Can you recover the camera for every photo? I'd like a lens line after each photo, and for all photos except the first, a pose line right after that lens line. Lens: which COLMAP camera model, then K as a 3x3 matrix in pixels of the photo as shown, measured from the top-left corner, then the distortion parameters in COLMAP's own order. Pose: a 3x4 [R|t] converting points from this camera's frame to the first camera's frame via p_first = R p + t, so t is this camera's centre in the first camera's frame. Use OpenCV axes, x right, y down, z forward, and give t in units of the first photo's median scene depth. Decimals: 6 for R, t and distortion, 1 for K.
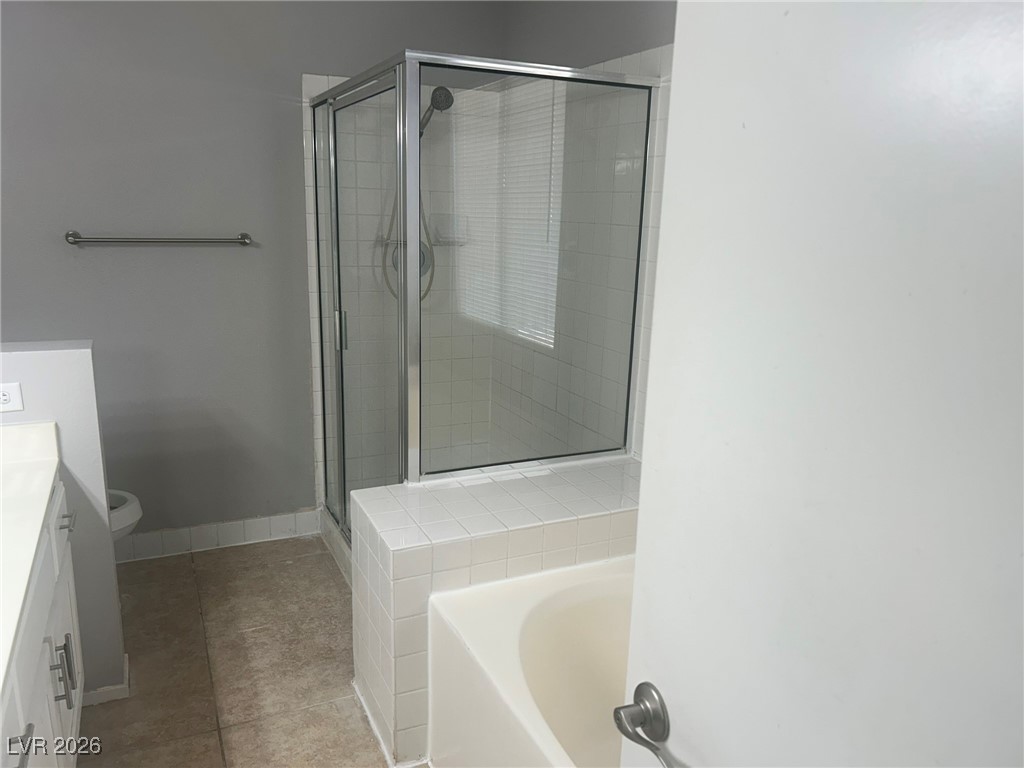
lens RADIAL K [[778.4, 0, 509.4], [0, 778.4, 393.1], [0, 0, 1]] dist [0.055054, -0.063868]
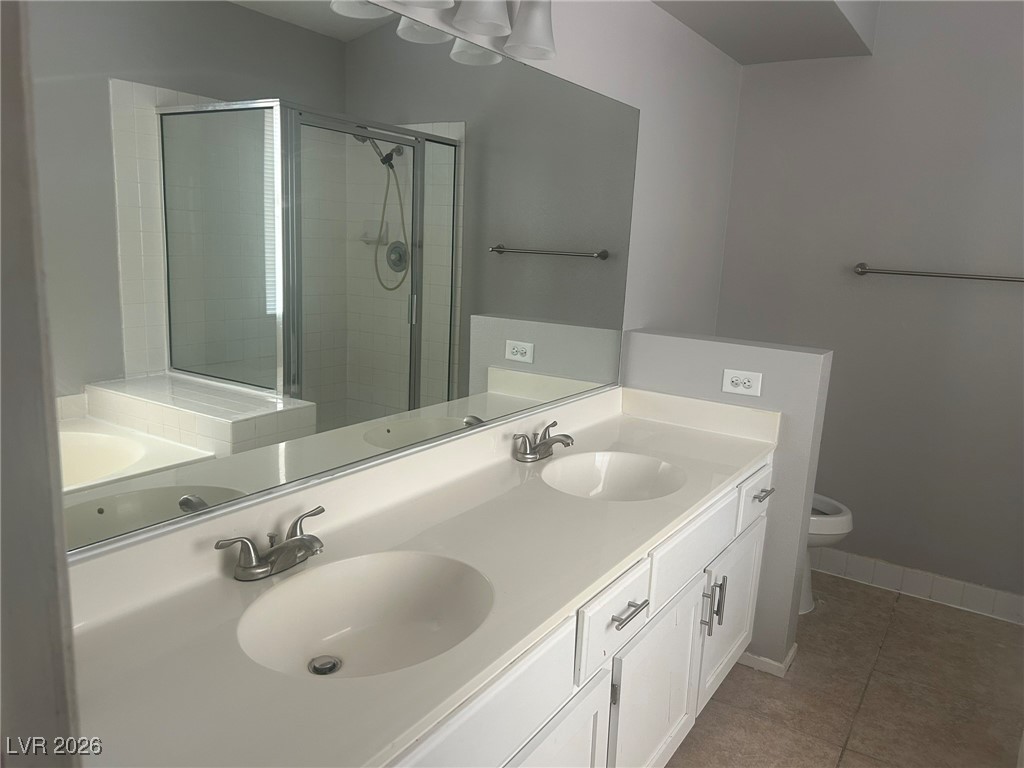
lens RADIAL K [[778.4, 0, 507.9], [0, 778.4, 390.7], [0, 0, 1]] dist [0.055054, -0.063868]
pose [[0.527248, 0.167146, -0.833110, 0.137783], [-0.240874, 0.969643, 0.042098, 0.043922], [0.814856, 0.178478, 0.551503, 0.022641]]
